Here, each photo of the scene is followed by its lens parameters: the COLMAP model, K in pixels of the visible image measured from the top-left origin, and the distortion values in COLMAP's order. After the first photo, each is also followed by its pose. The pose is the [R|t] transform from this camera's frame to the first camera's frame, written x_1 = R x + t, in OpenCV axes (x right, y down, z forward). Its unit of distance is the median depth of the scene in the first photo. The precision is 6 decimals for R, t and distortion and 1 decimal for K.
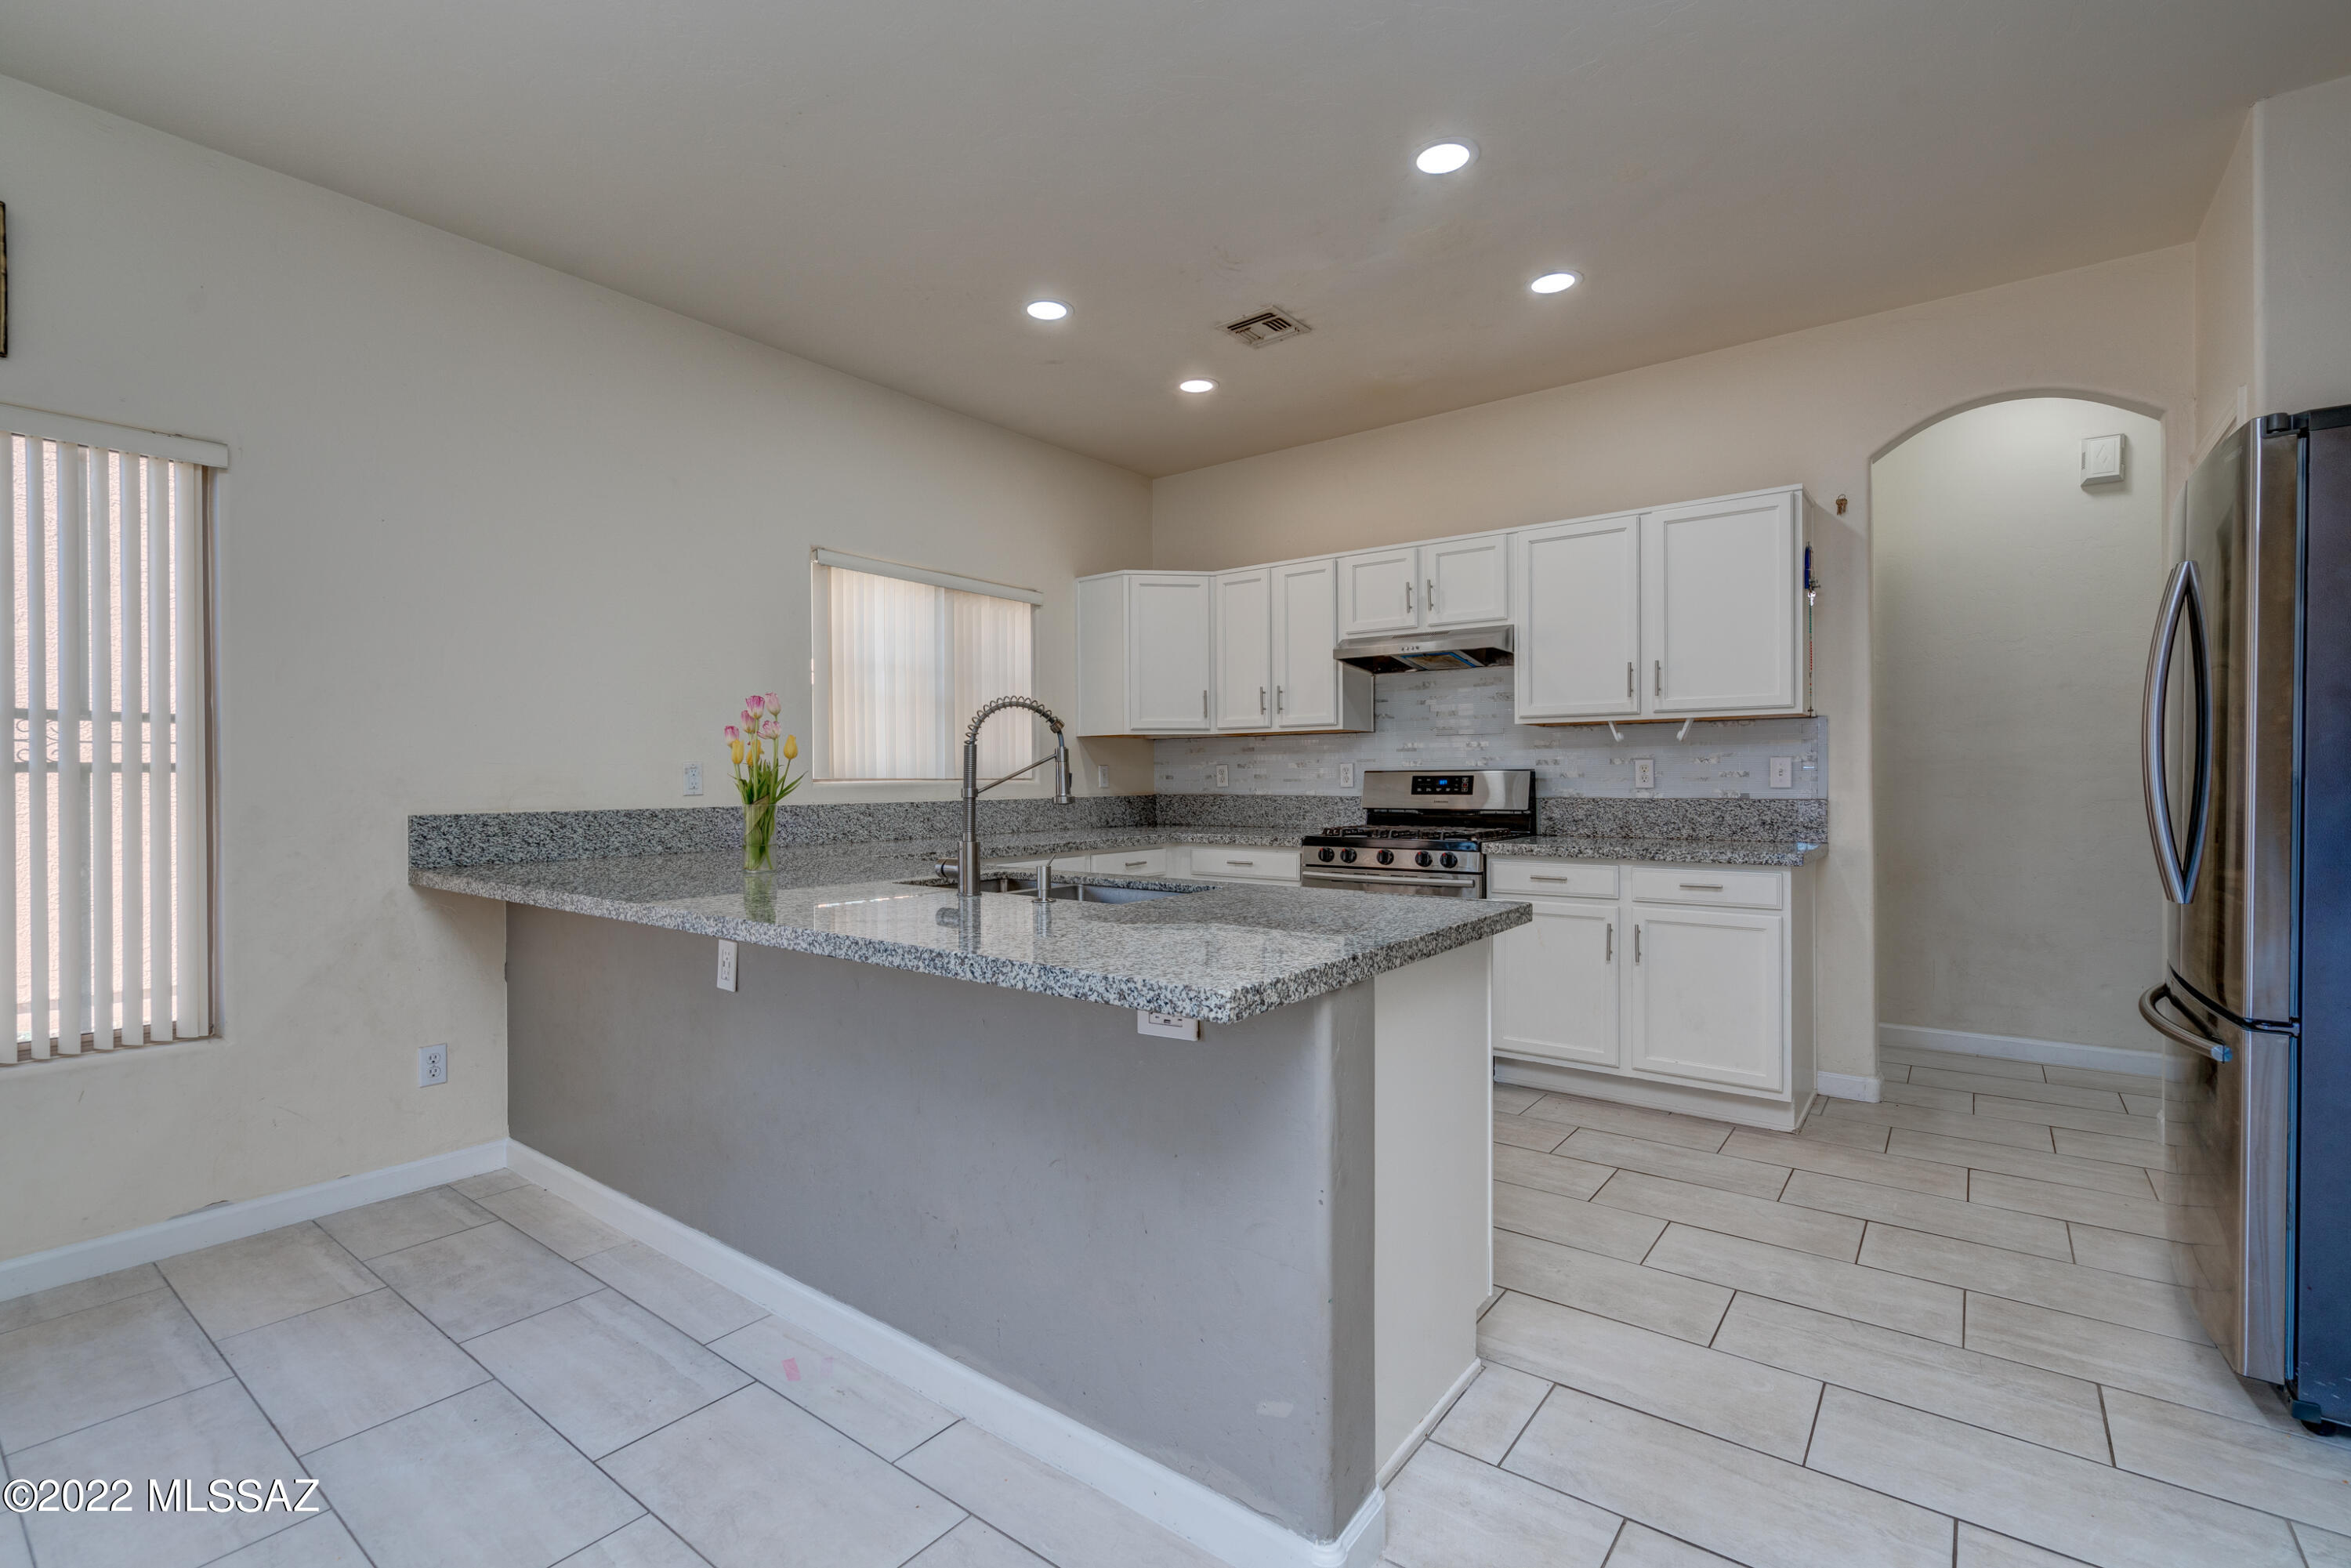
lens RADIAL K [[1055.0, 0, 1142.6], [0, 1055.0, 782.5], [0, 0, 1]] dist [-0.009533, 0.004145]
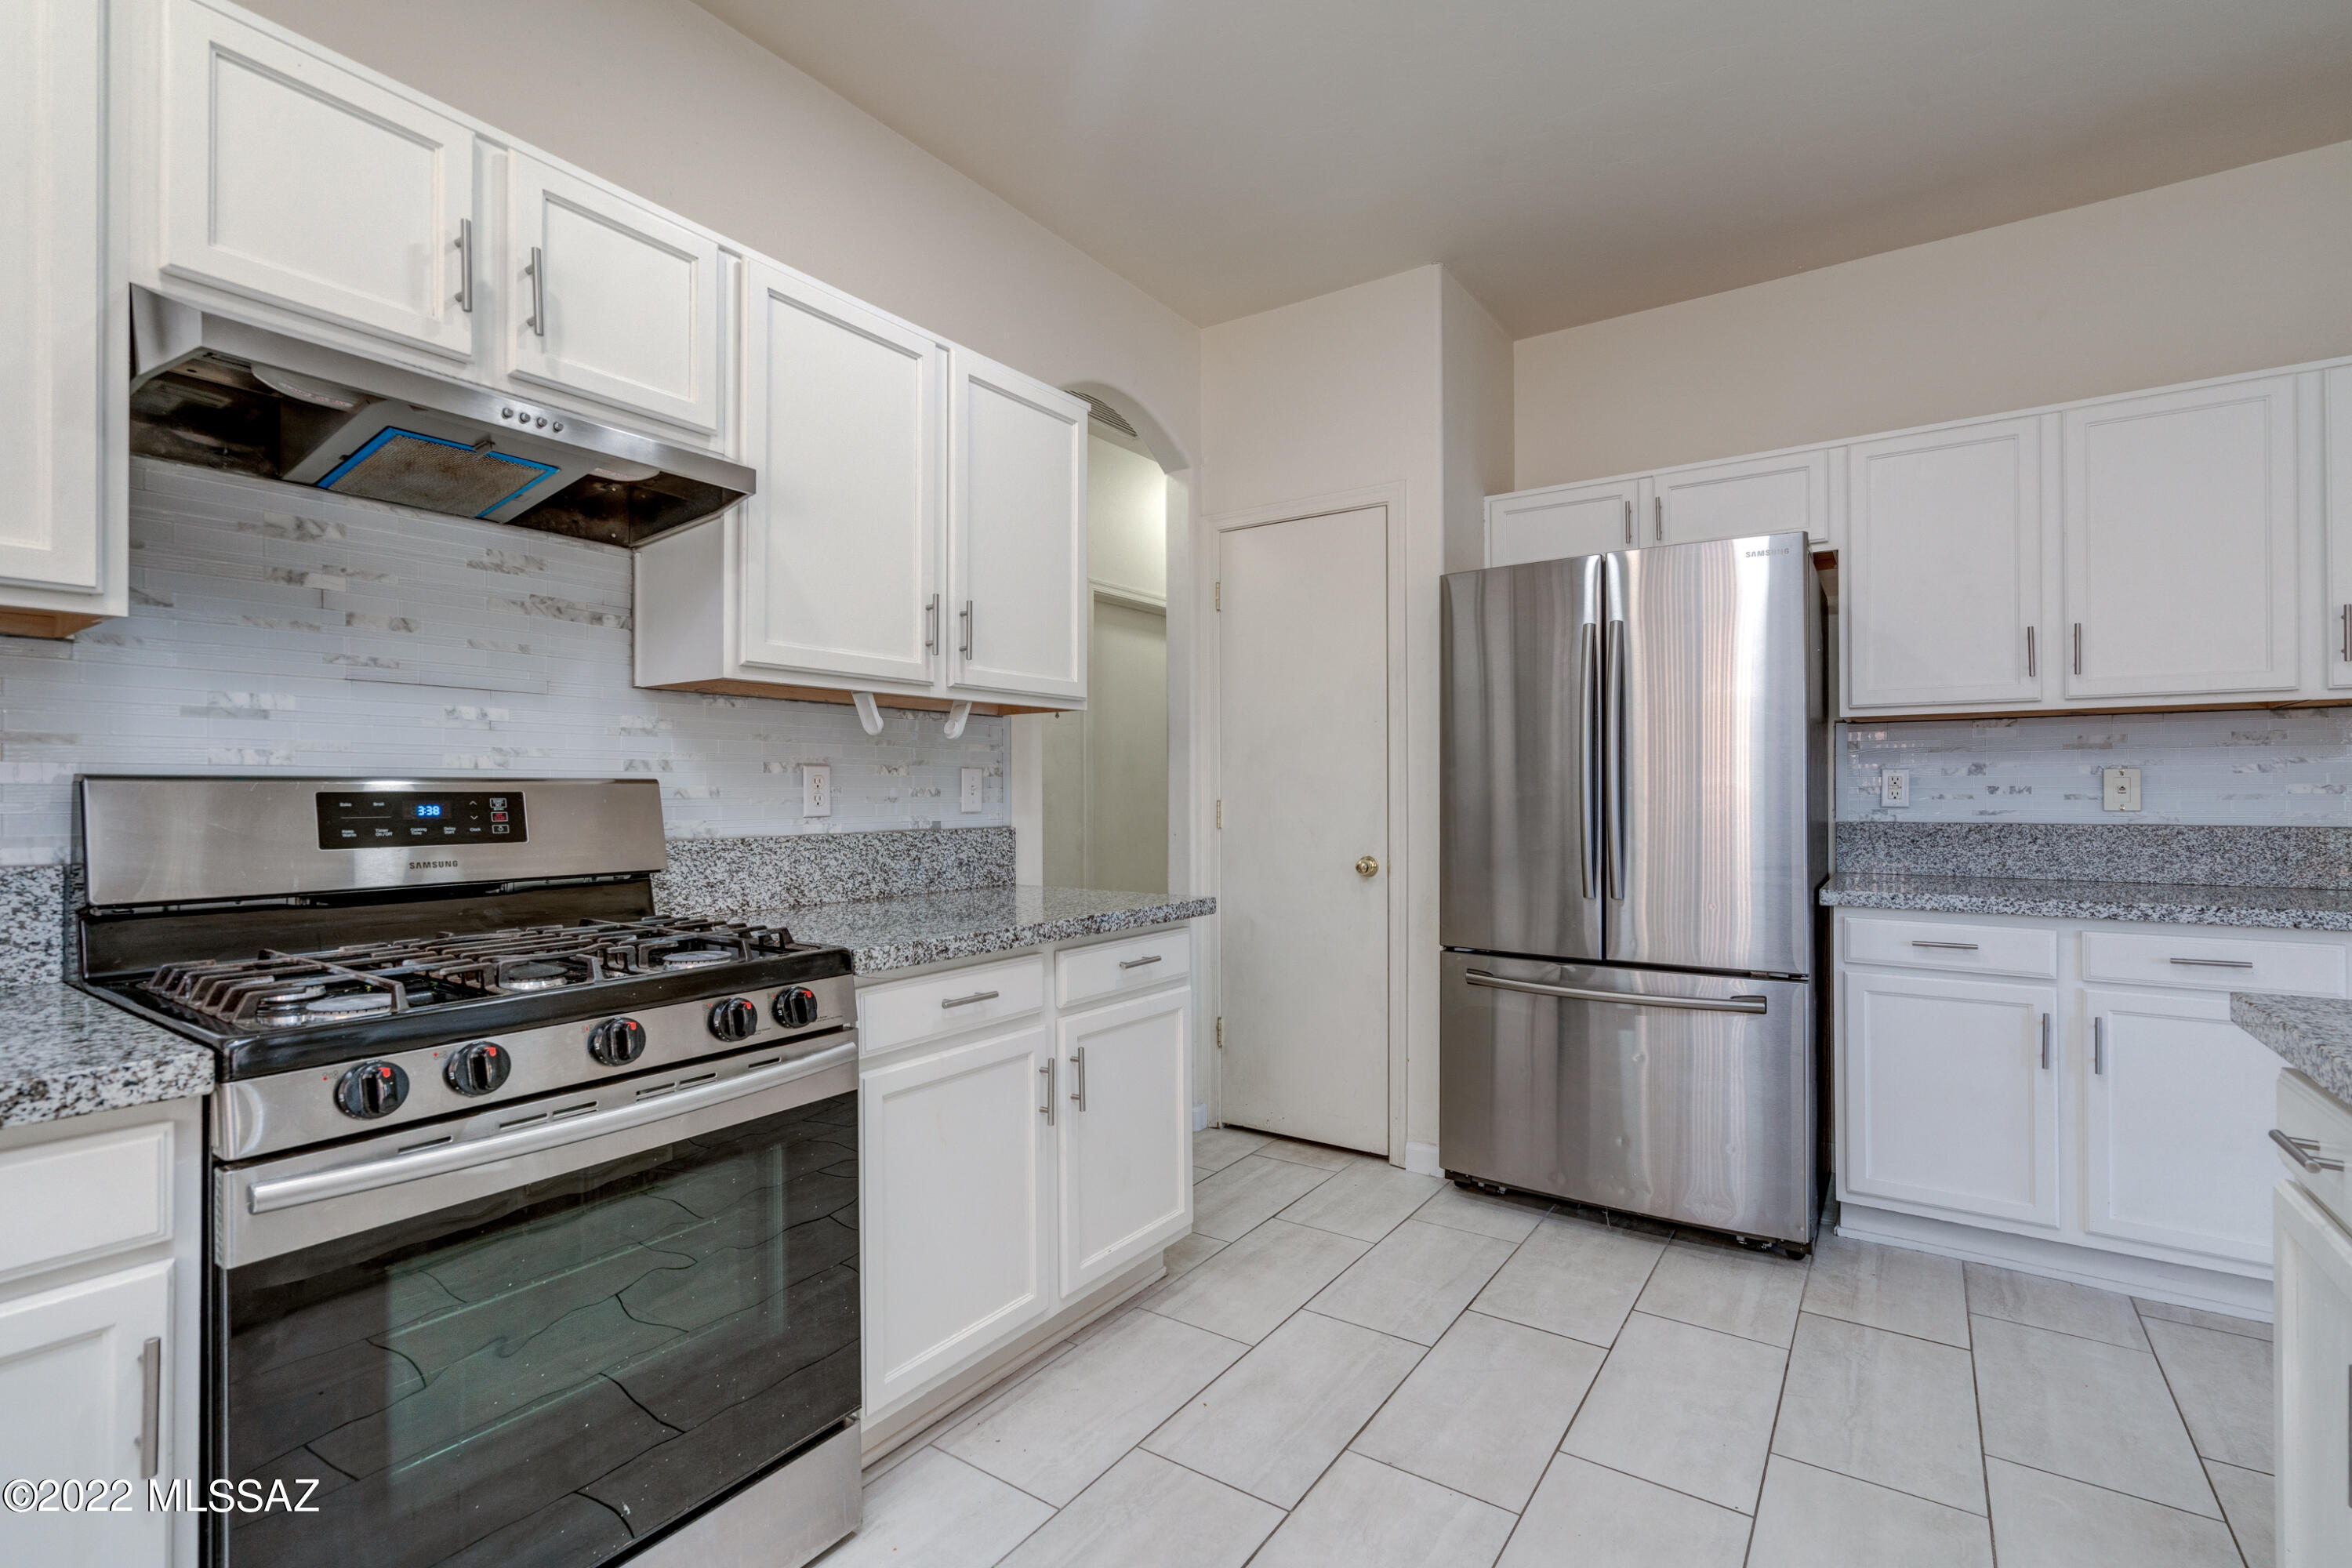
lens RADIAL K [[1055.5, 0, 1197.7], [0, 1055.5, 789.6], [0, 0, 1]] dist [-0.009533, 0.004145]
pose [[-0.073654, 0.008262, 0.997250, -0.115628], [0.006560, 0.999948, -0.007799, -0.003705], [-0.997262, 0.005968, -0.073704, 0.917949]]
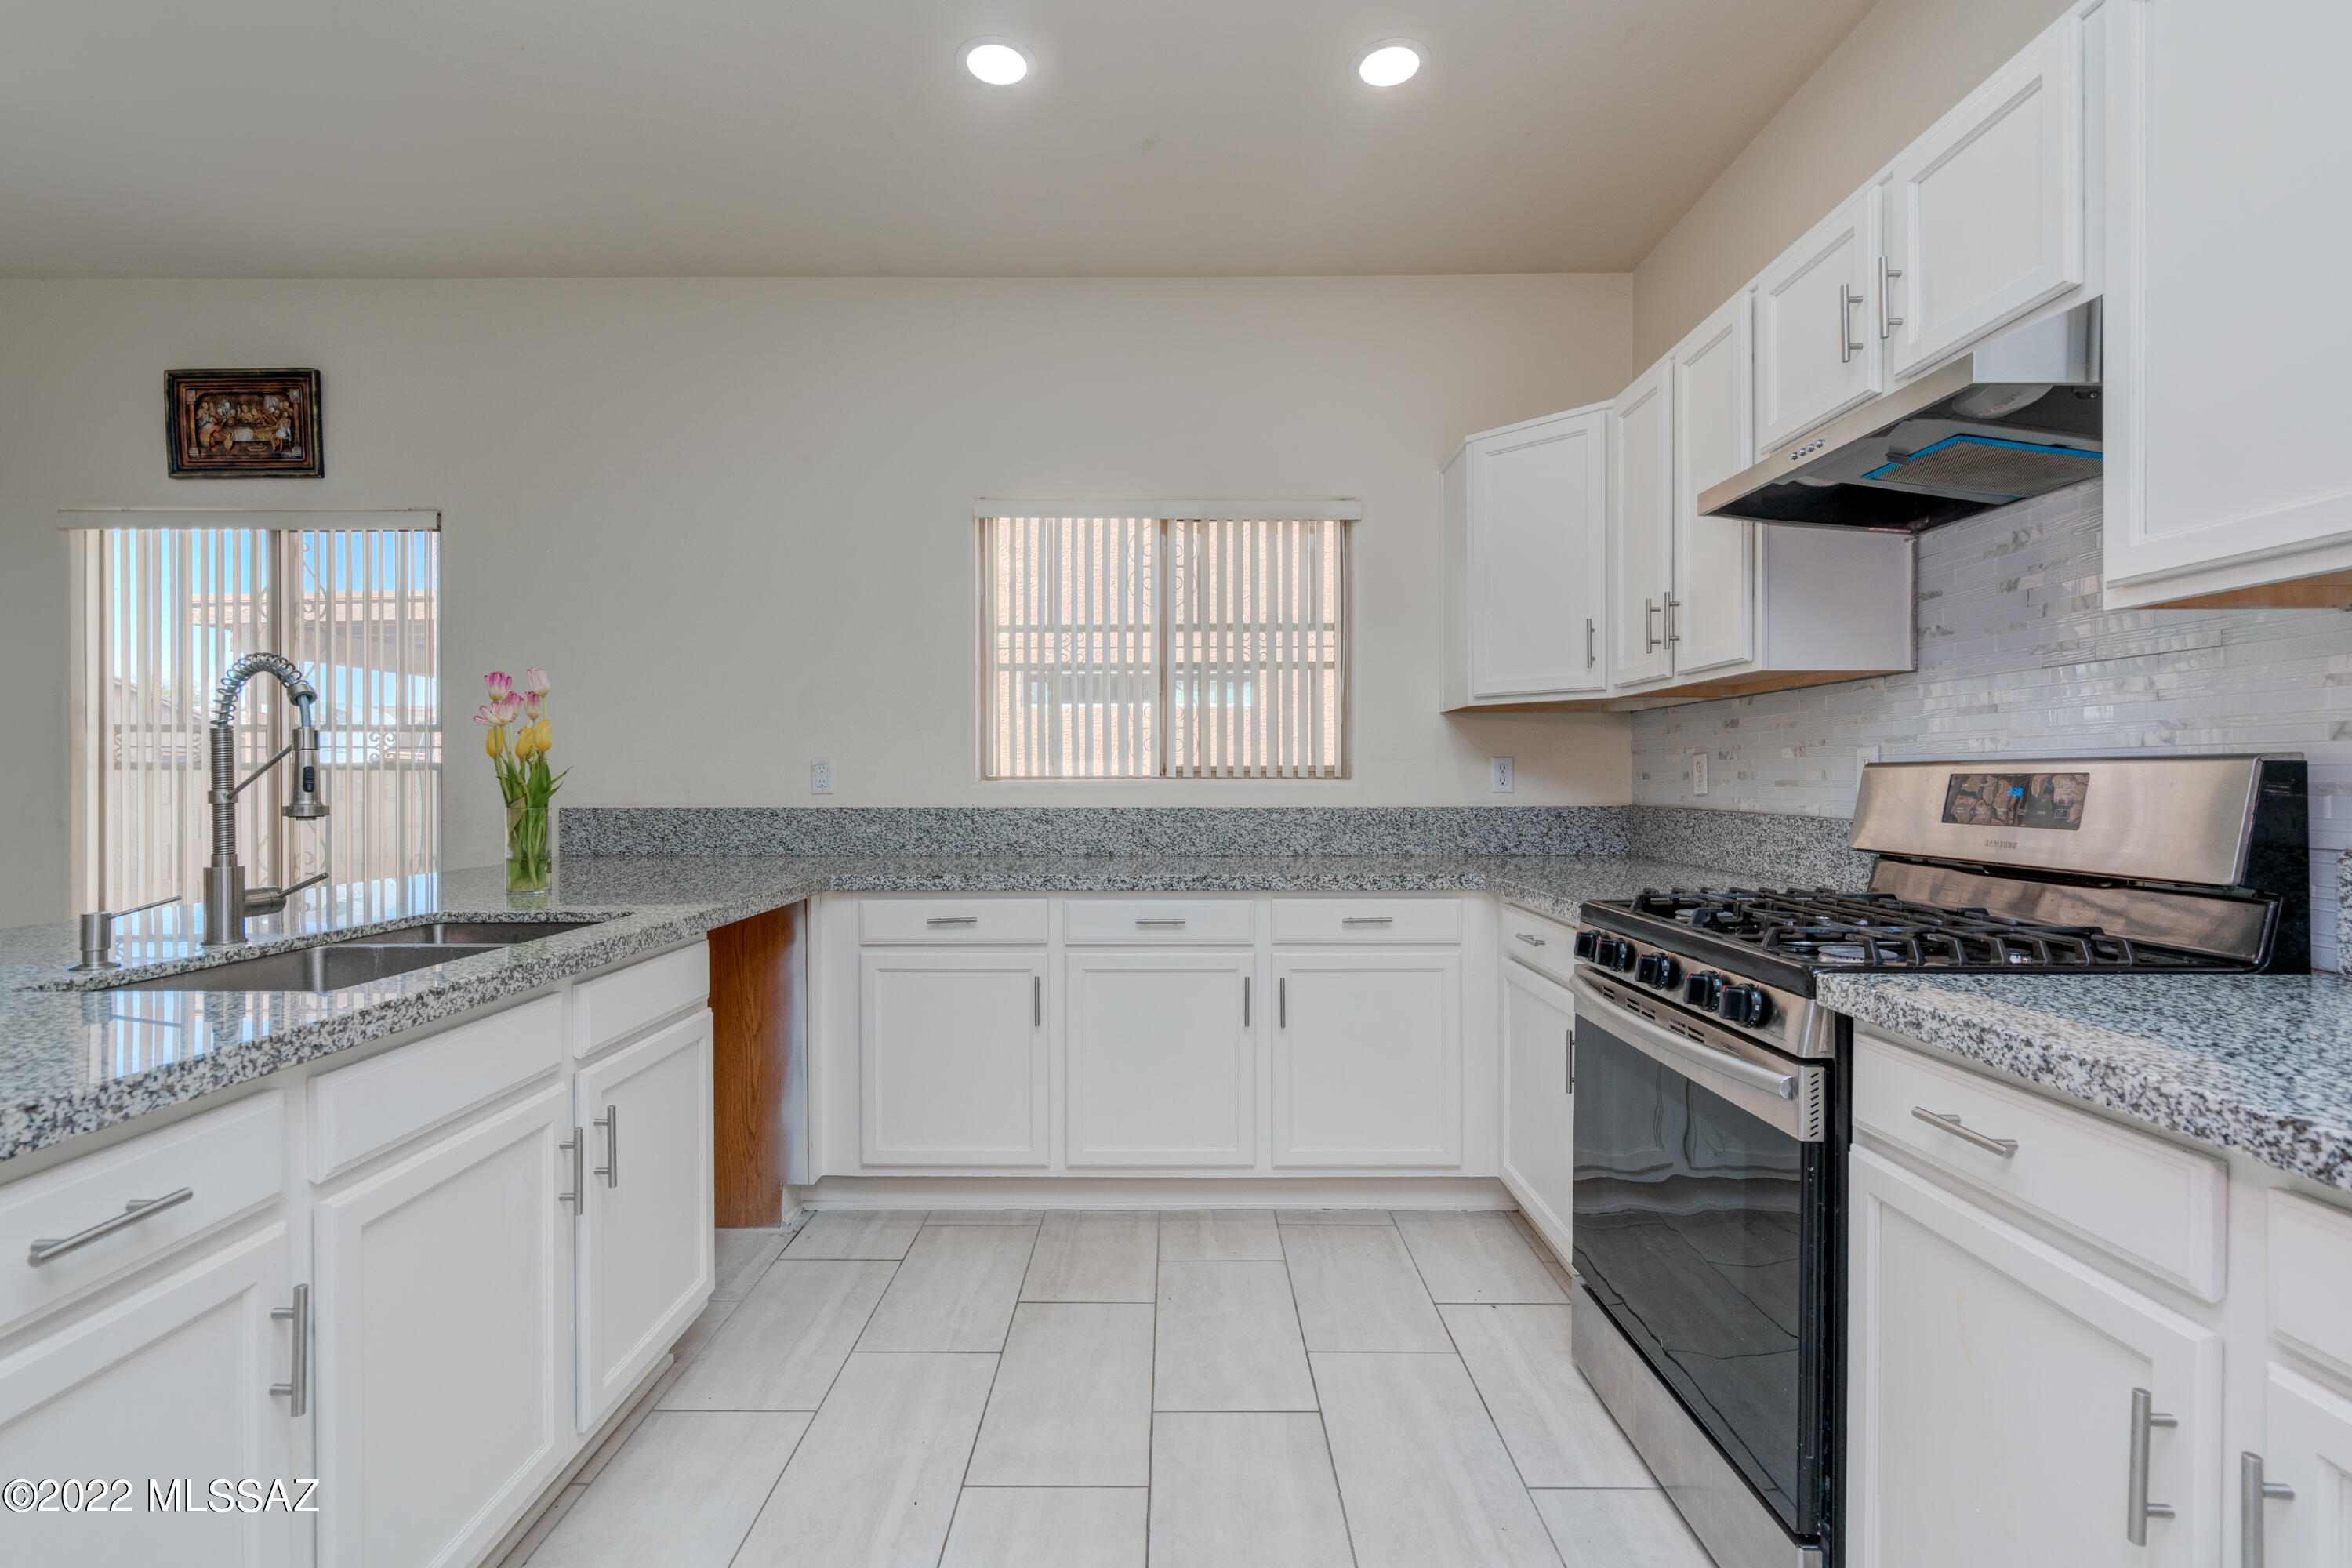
lens RADIAL K [[1055.5, 0, 1209.1], [0, 1055.5, 769.7], [0, 0, 1]] dist [-0.009533, 0.004145]
pose [[0.619436, -0.002196, -0.785044, 0.479823], [-0.007020, 0.999941, -0.008336, -0.003479], [0.785016, 0.010675, 0.619384, 0.657030]]
